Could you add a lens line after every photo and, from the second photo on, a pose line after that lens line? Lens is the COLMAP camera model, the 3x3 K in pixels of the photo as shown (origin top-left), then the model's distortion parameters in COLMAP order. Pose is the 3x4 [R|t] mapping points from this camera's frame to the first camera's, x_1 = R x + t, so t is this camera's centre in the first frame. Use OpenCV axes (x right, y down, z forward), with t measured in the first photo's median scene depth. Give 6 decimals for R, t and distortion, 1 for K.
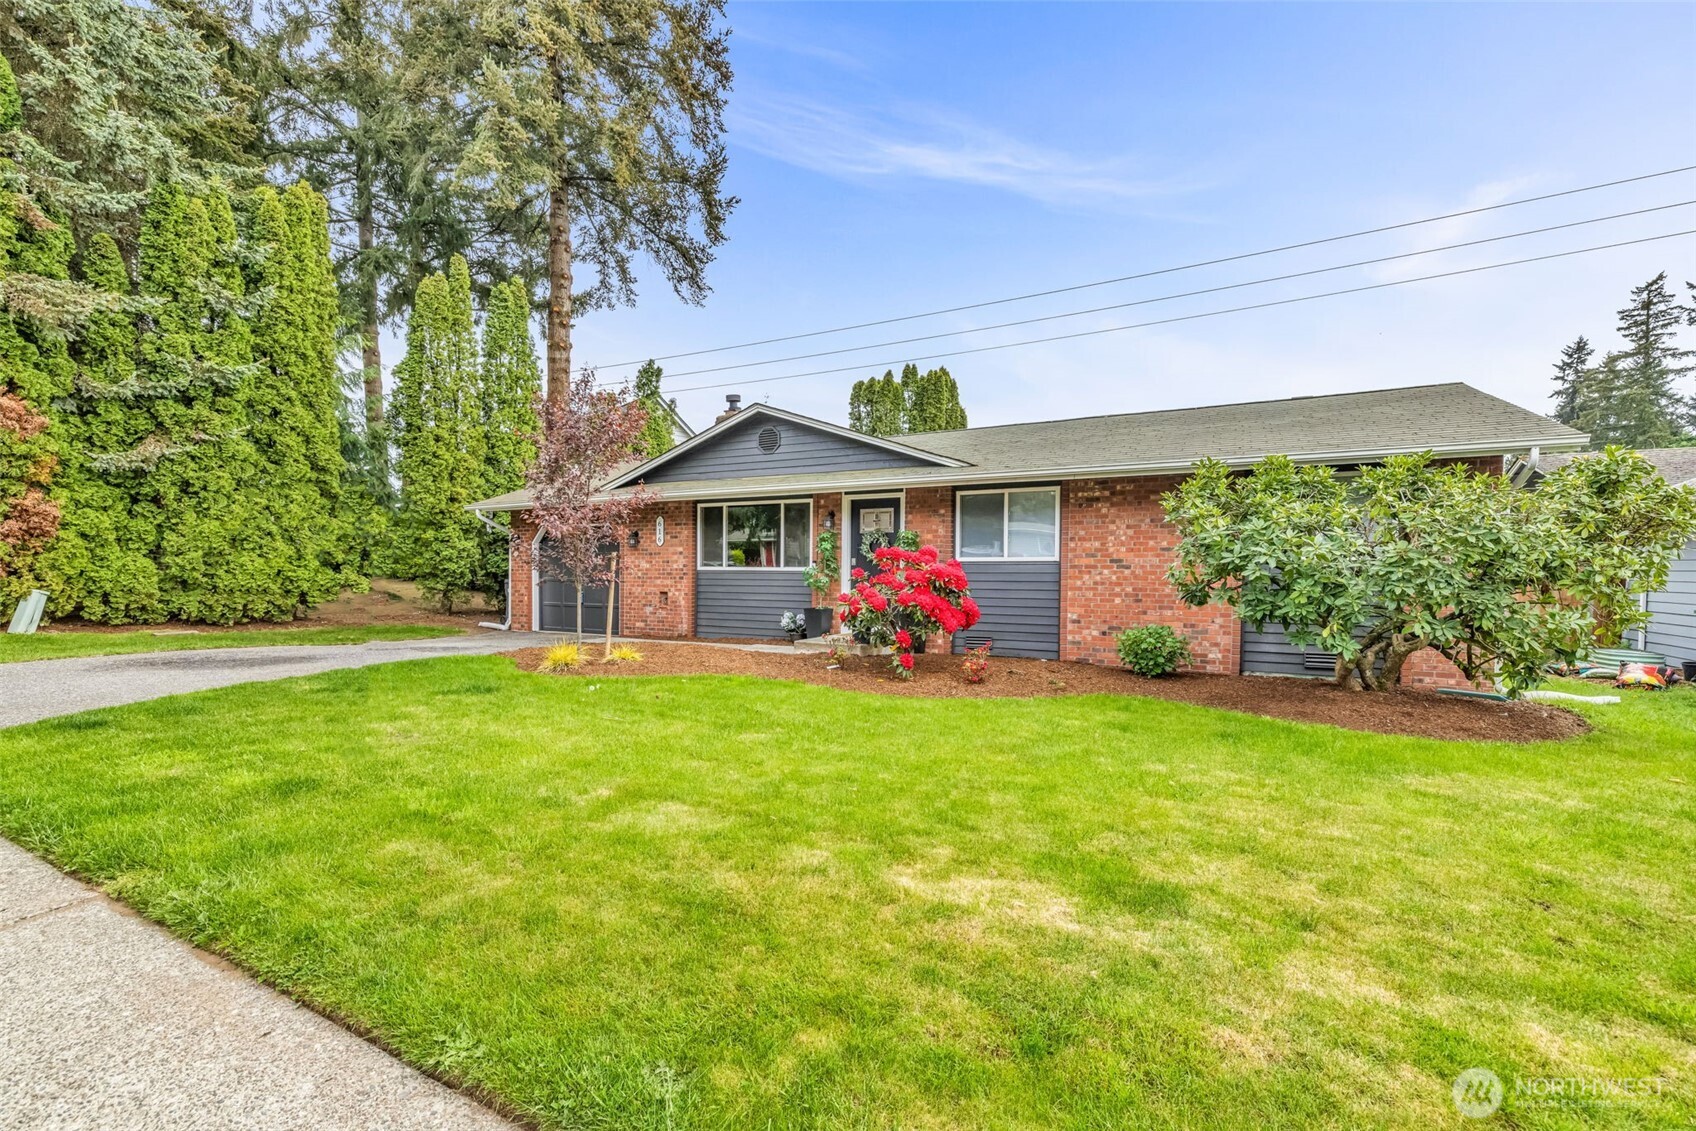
lens RADIAL K [[720.0, 0, 841.5], [0, 720.0, 600.0], [0, 0, 1]] dist [-0.000641, 0.002679]
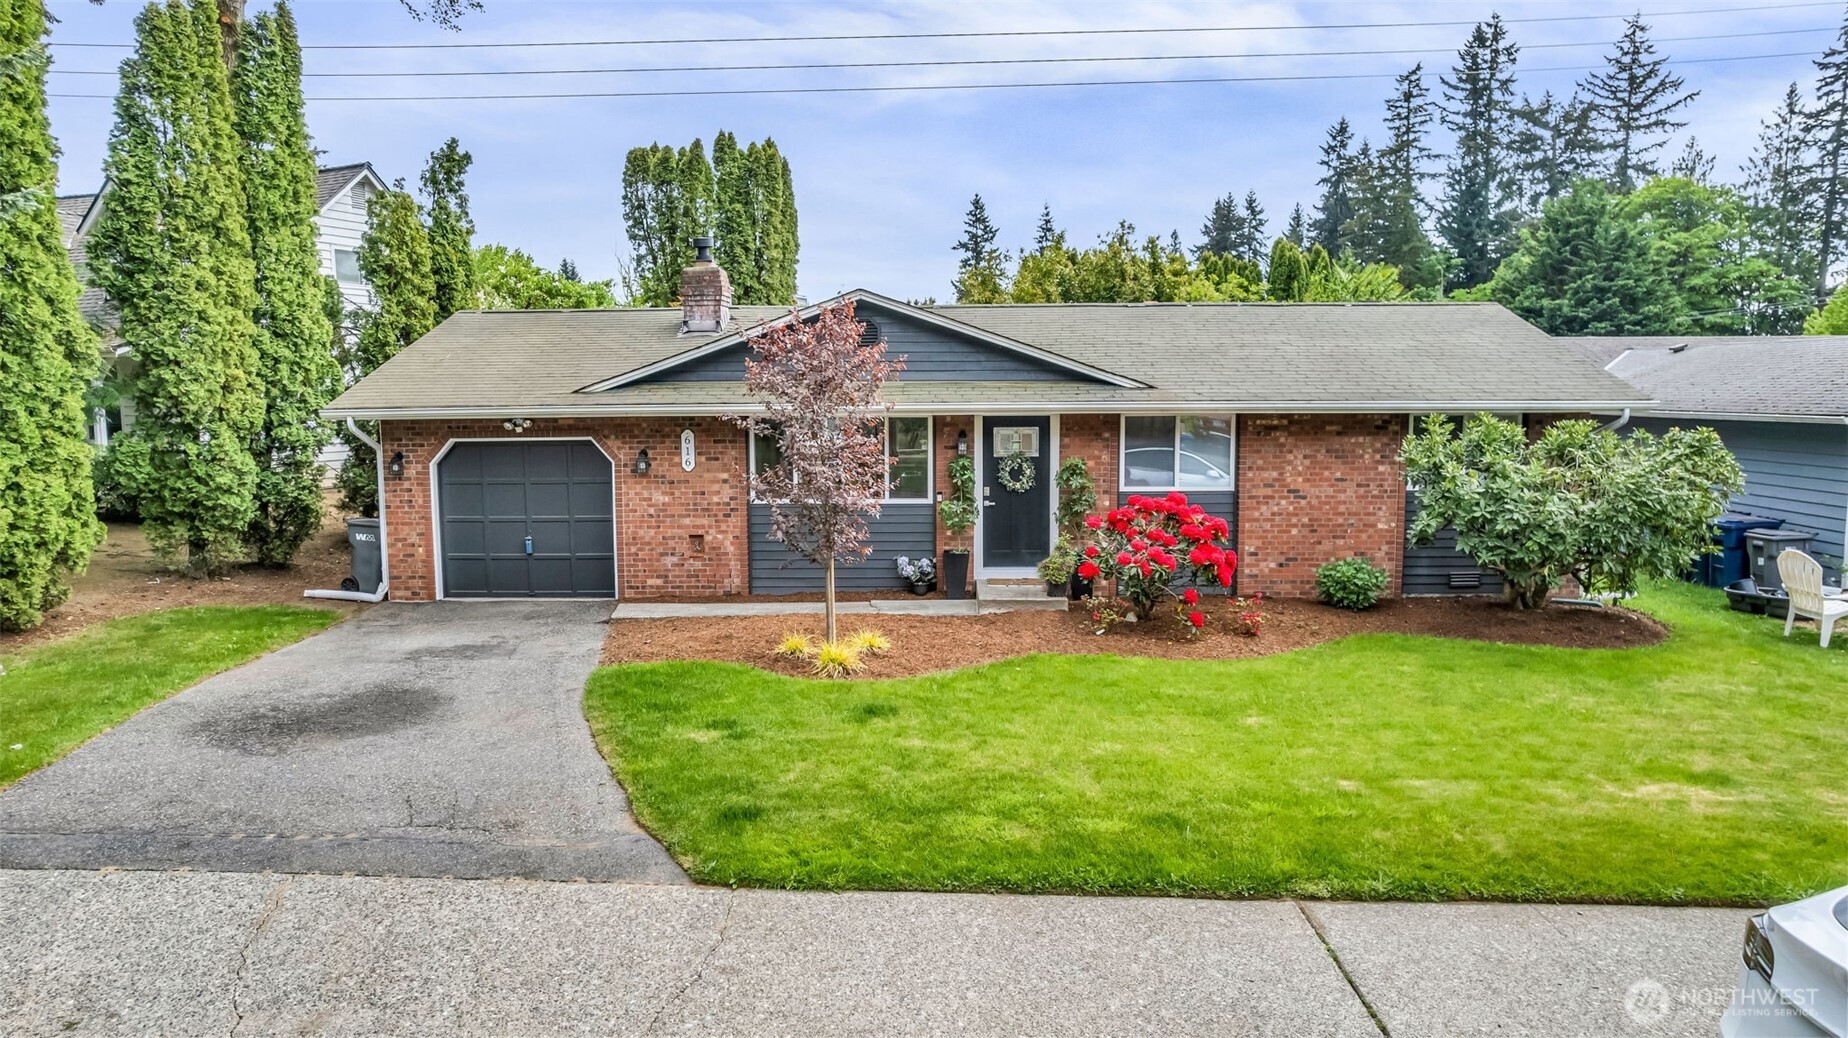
lens RADIAL K [[1162.0, 0, 924.5], [0, 1162.0, 507.7], [0, 0, 1]] dist [-0.041070, 0.021023]
pose [[0.892678, -0.055210, 0.447302, -0.758187], [0.027935, 0.997338, 0.067351, -0.148857], [-0.449829, -0.047627, 0.891844, -0.179398]]
